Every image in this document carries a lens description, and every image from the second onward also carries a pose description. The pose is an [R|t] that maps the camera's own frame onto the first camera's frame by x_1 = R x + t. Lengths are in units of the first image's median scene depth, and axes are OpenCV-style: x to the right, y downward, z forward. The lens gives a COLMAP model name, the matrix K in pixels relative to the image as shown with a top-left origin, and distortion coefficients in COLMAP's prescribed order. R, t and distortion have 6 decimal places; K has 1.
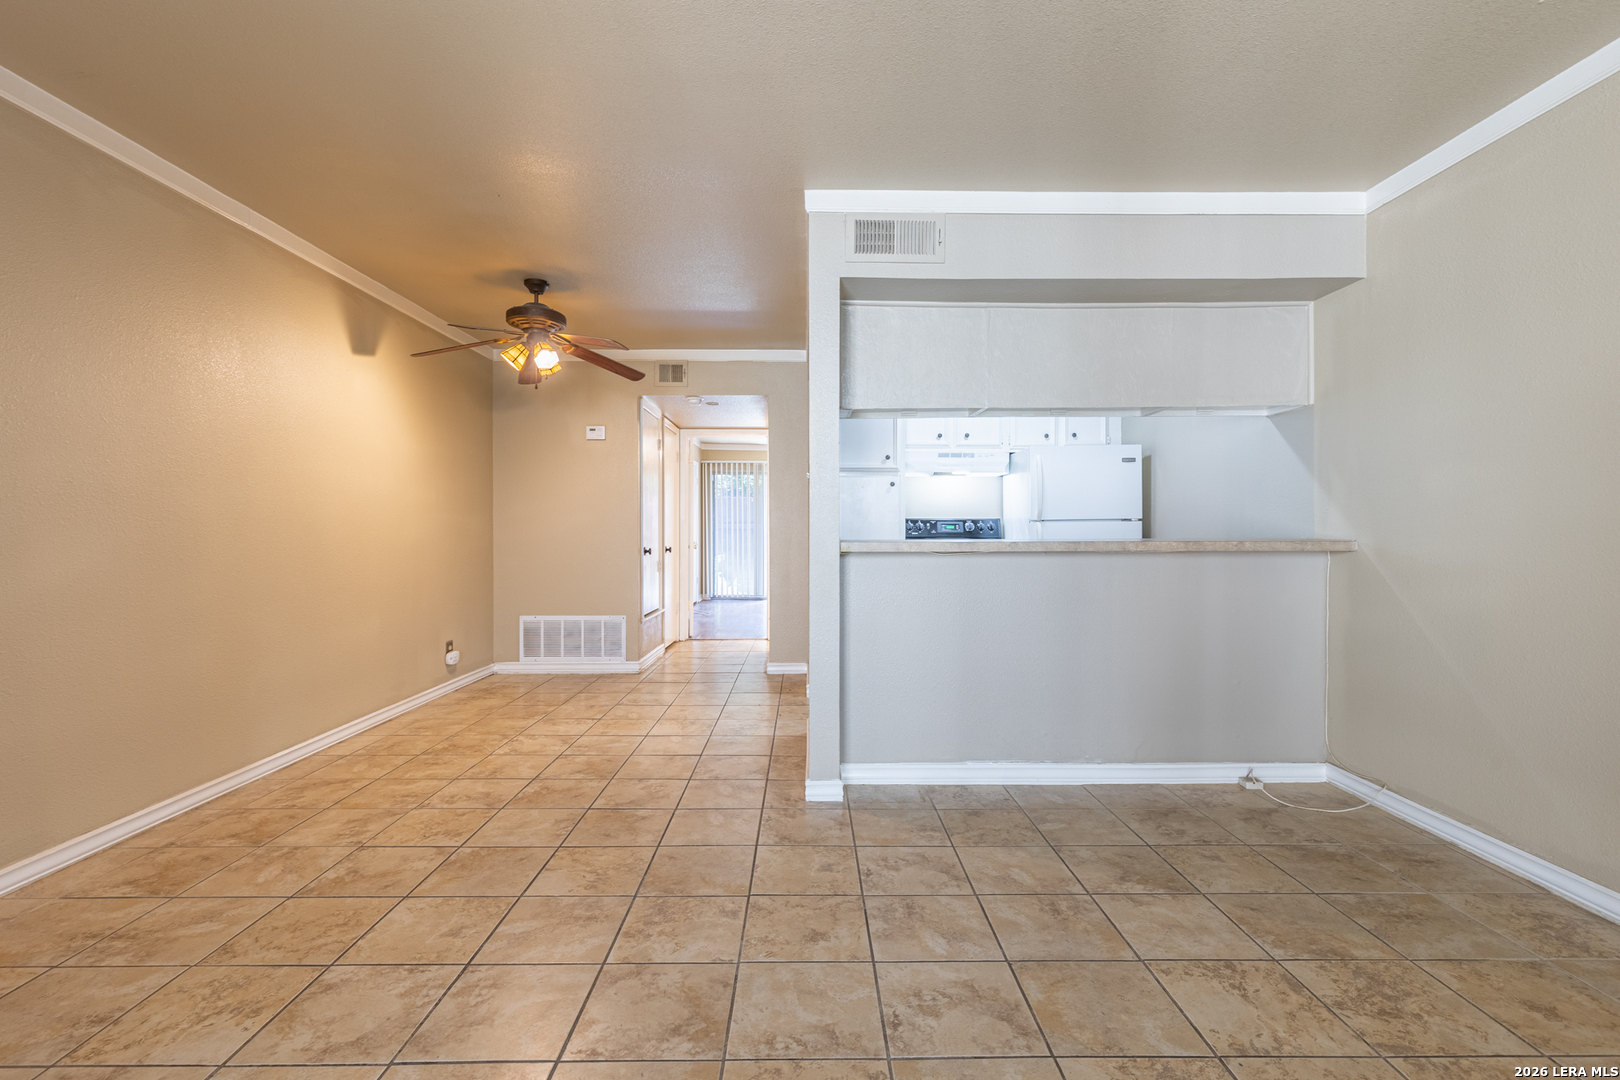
lens RADIAL K [[728.1, 0, 812.6], [0, 728.1, 534.7], [0, 0, 1]] dist [0.007635, -0.001465]
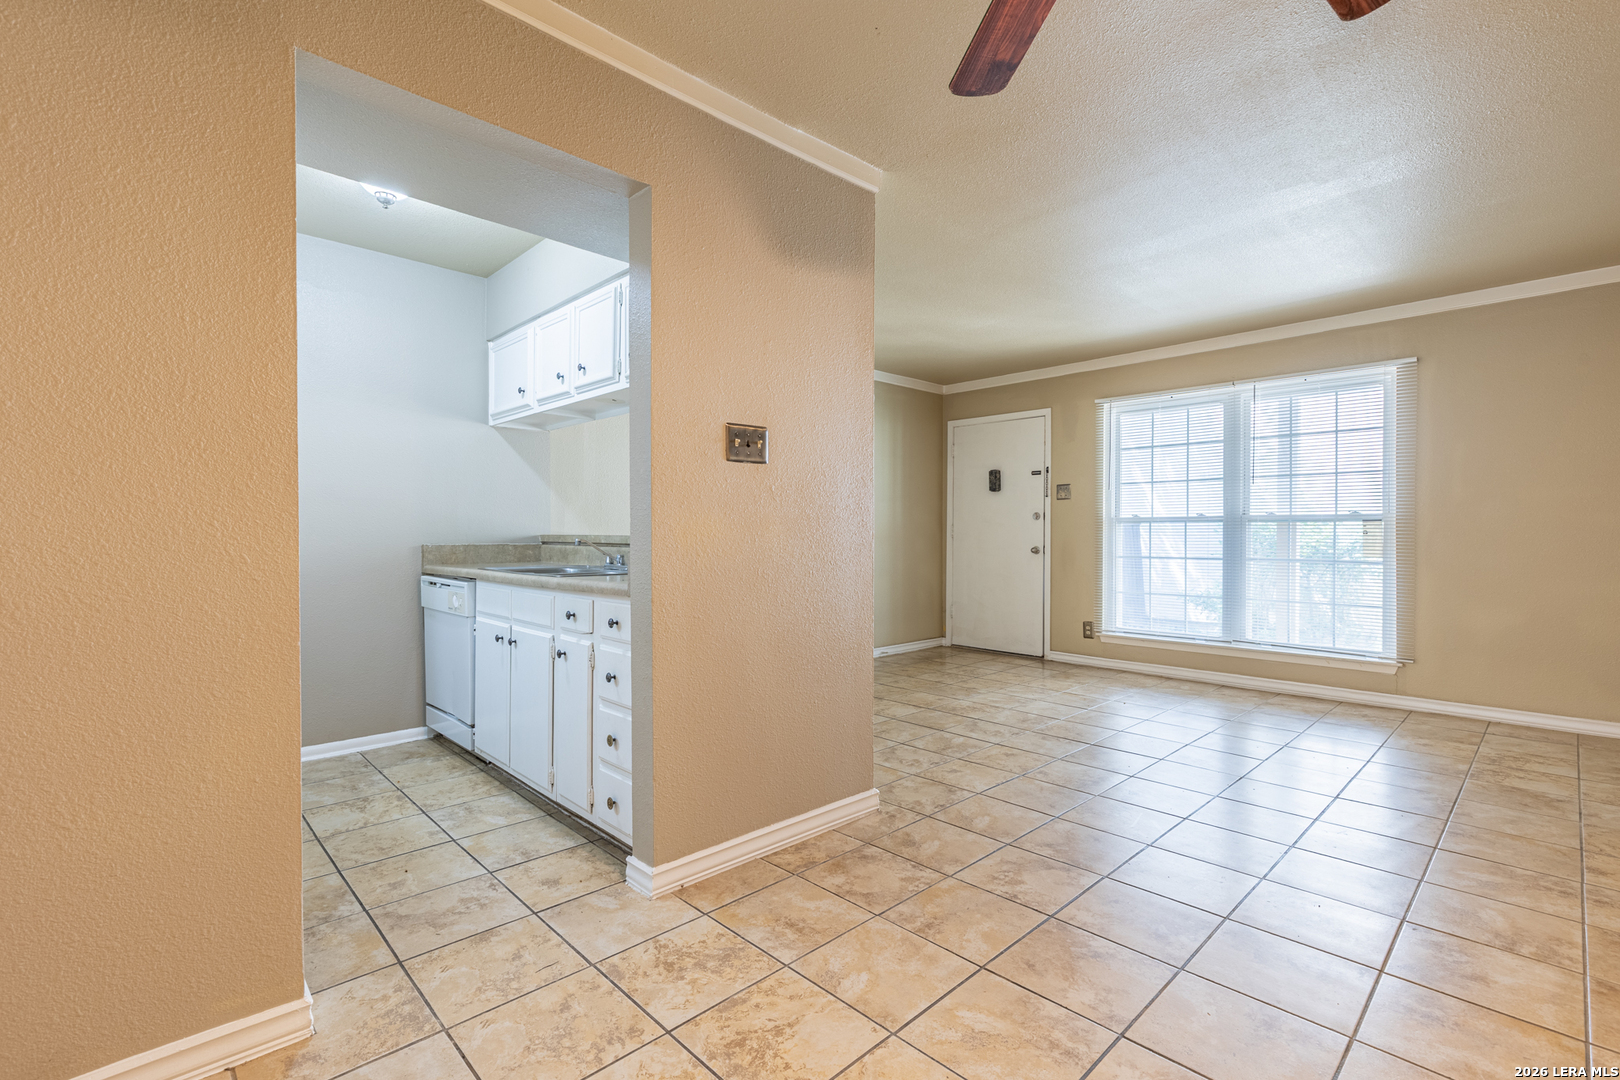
lens RADIAL K [[728.1, 0, 812.6], [0, 728.1, 534.7], [0, 0, 1]] dist [0.007635, -0.001465]
pose [[-0.687252, -0.002091, 0.726416, -0.361588], [0.000828, 0.999993, 0.003661, 0.000304], [-0.726419, 0.003118, -0.687245, 0.967217]]
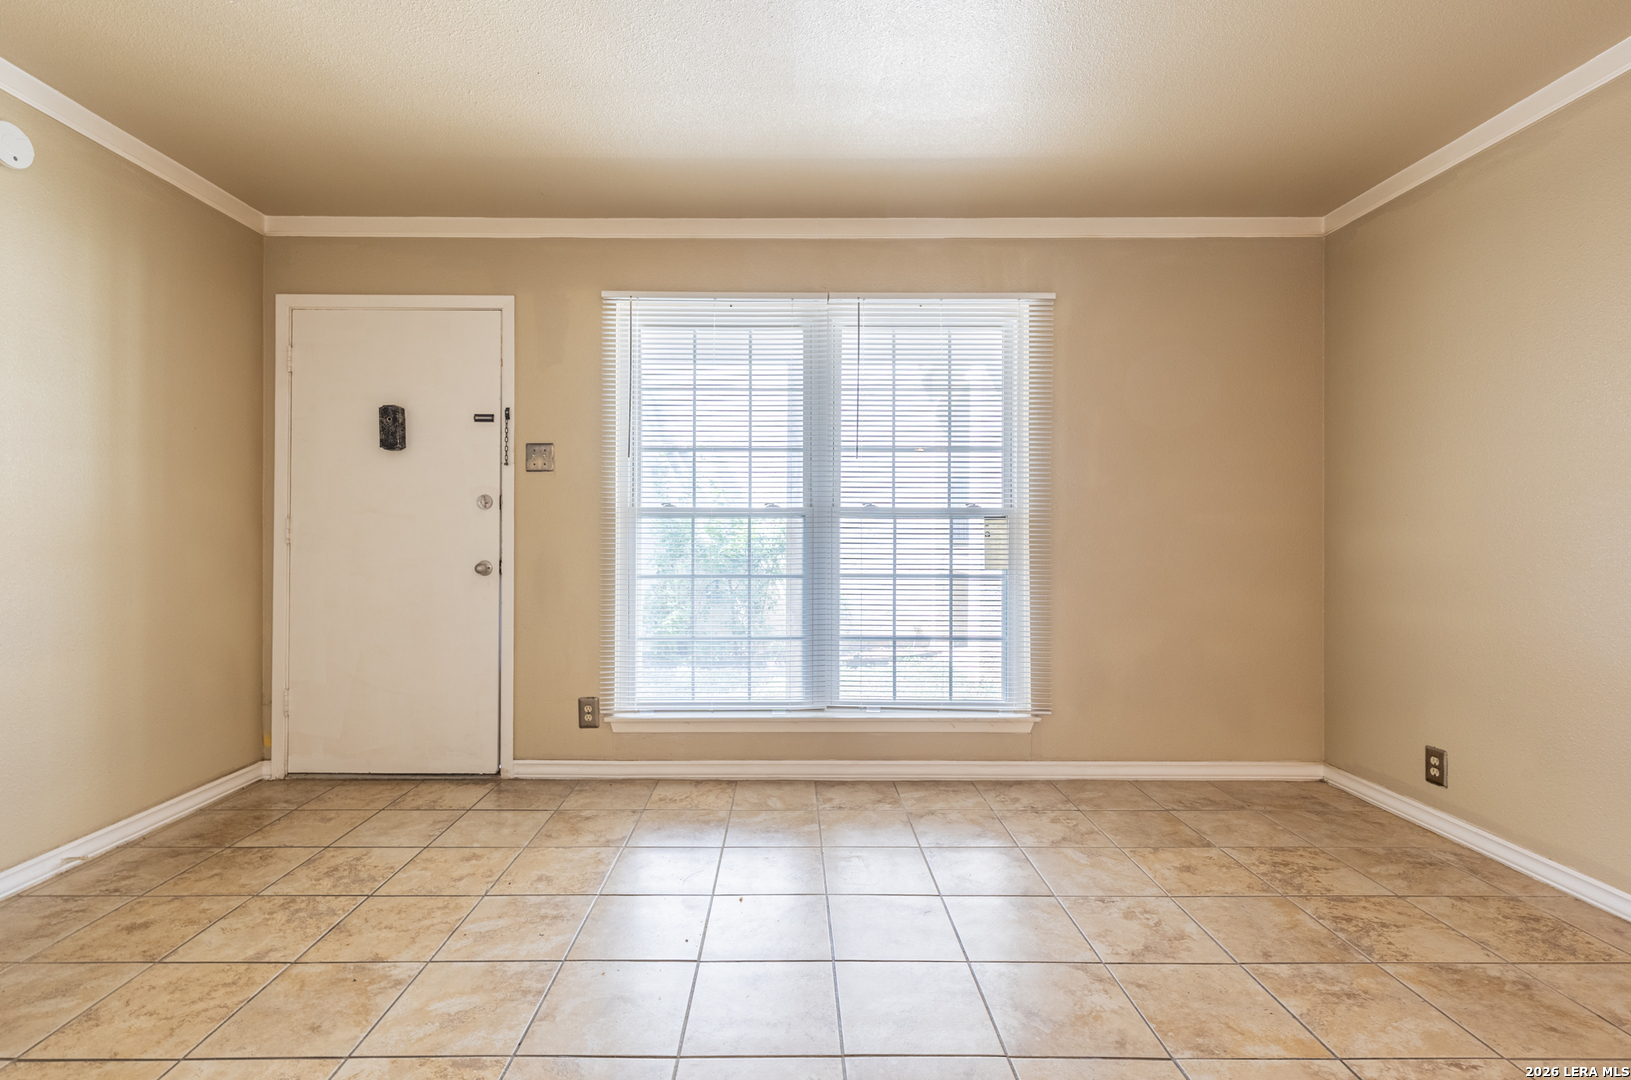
lens RADIAL K [[744.1, 0, 791.1], [0, 744.1, 534.4], [0, 0, 1]] dist [0.007797, -0.000609]
pose [[-0.999970, -0.001554, 0.007529, -0.015409], [-0.001528, 0.999993, 0.003382, -0.000637], [-0.007534, 0.003370, -0.999966, 0.514833]]
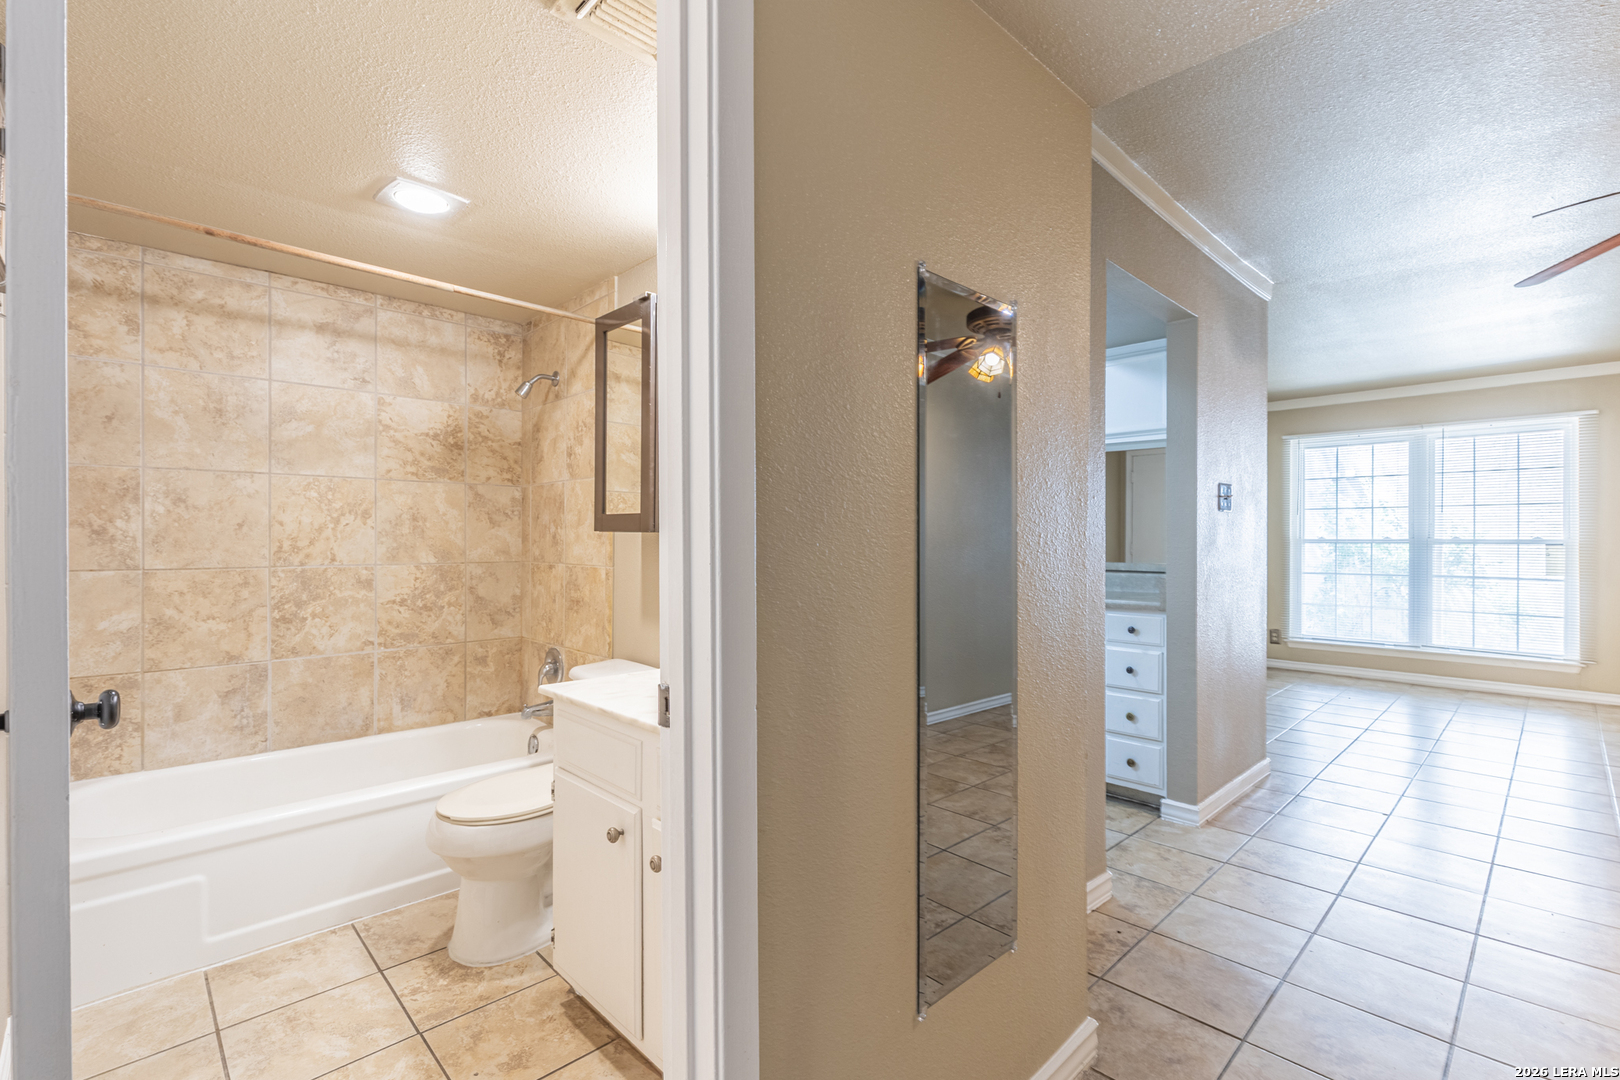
lens RADIAL K [[728.7, 0, 812.8], [0, 728.7, 537.2], [0, 0, 1]] dist [-0.001559, 0.000436]
pose [[-0.688669, 0.000854, 0.725075, -0.210184], [-0.000948, 0.999997, -0.002079, -0.020427], [-0.725075, -0.002120, -0.688666, 1.363678]]
